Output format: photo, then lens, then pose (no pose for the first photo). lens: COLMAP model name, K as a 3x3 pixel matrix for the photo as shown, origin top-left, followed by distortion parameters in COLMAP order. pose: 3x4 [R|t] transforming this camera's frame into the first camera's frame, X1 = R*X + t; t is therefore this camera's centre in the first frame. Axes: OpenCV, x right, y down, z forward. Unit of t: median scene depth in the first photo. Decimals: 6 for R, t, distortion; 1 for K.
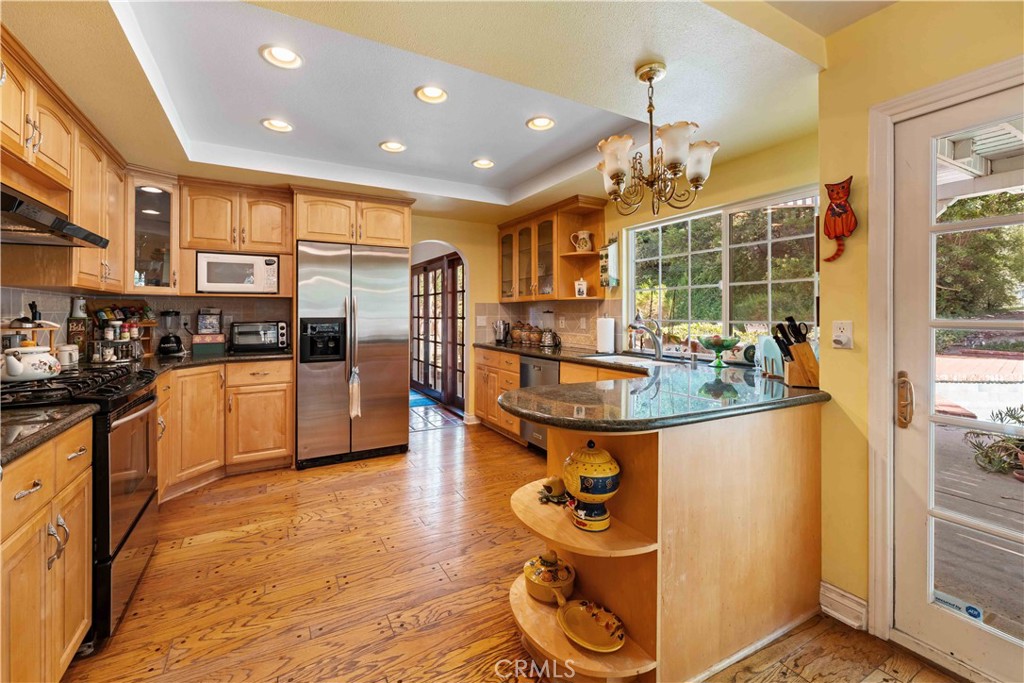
lens RADIAL K [[419.5, 0, 489.0], [0, 419.5, 314.3], [0, 0, 1]] dist [0.002772, -0.000786]
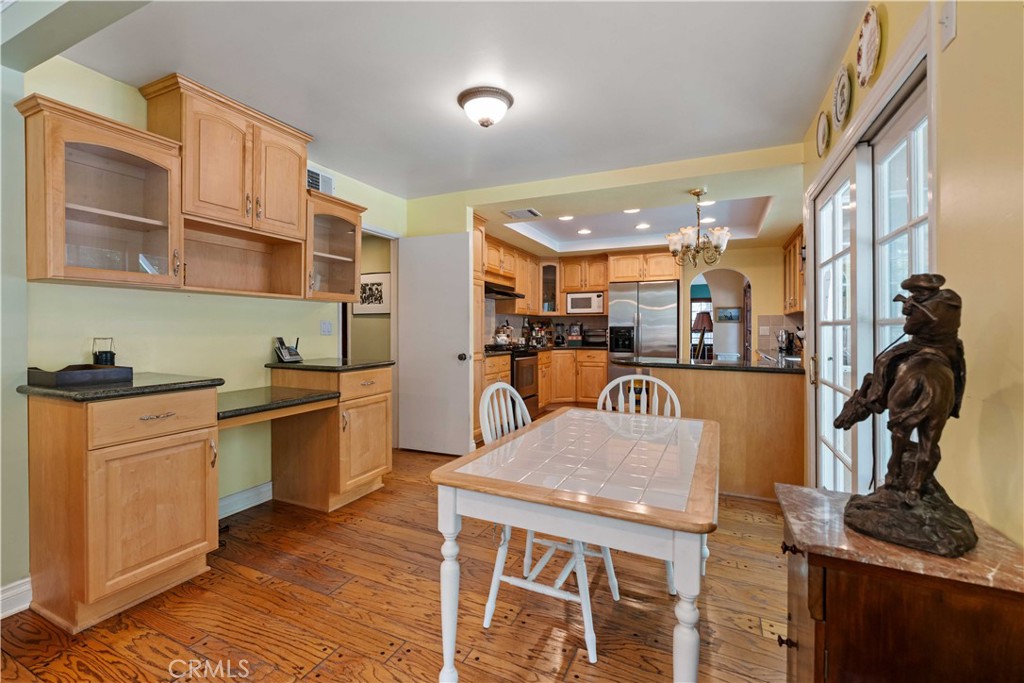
lens RADIAL K [[442.1, 0, 511.9], [0, 442.1, 333.4], [0, 0, 1]] dist [0.000566, 0.000047]
pose [[0.608019, 0.008498, -0.793877, 0.795001], [-0.002379, 0.999958, 0.008882, 0.022131], [0.793919, -0.003512, 0.608014, -0.472954]]
